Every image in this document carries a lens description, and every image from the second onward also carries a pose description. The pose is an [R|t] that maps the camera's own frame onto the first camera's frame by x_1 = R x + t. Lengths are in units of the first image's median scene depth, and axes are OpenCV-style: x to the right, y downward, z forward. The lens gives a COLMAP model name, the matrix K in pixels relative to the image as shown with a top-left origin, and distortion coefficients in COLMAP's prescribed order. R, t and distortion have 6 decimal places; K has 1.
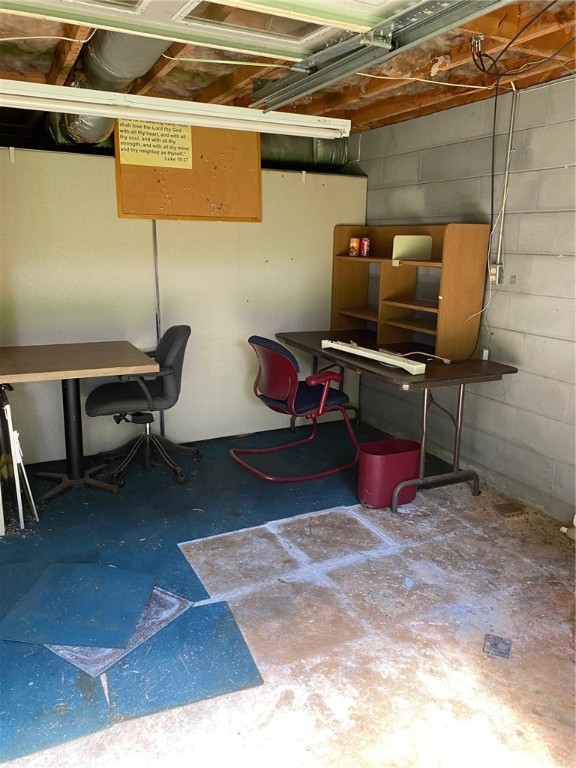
lens RADIAL K [[593.1, 0, 288.8], [0, 593.1, 388.2], [0, 0, 1]] dist [0.018695, -0.013080]
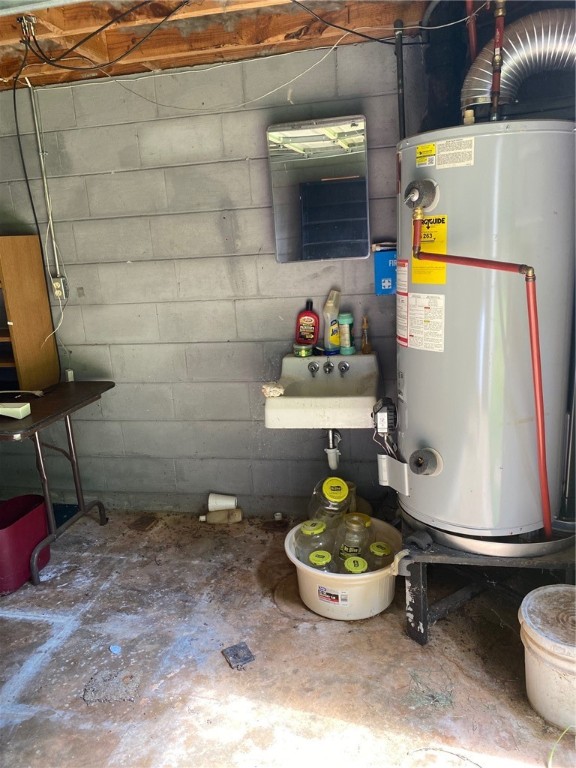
lens RADIAL K [[593.1, 0, 288.8], [0, 593.1, 388.2], [0, 0, 1]] dist [0.018695, -0.013080]
pose [[0.625839, -0.250768, 0.738540, -0.160866], [0.256331, 0.960435, 0.108896, -0.059311], [-0.736627, 0.121159, 0.665358, 0.167539]]
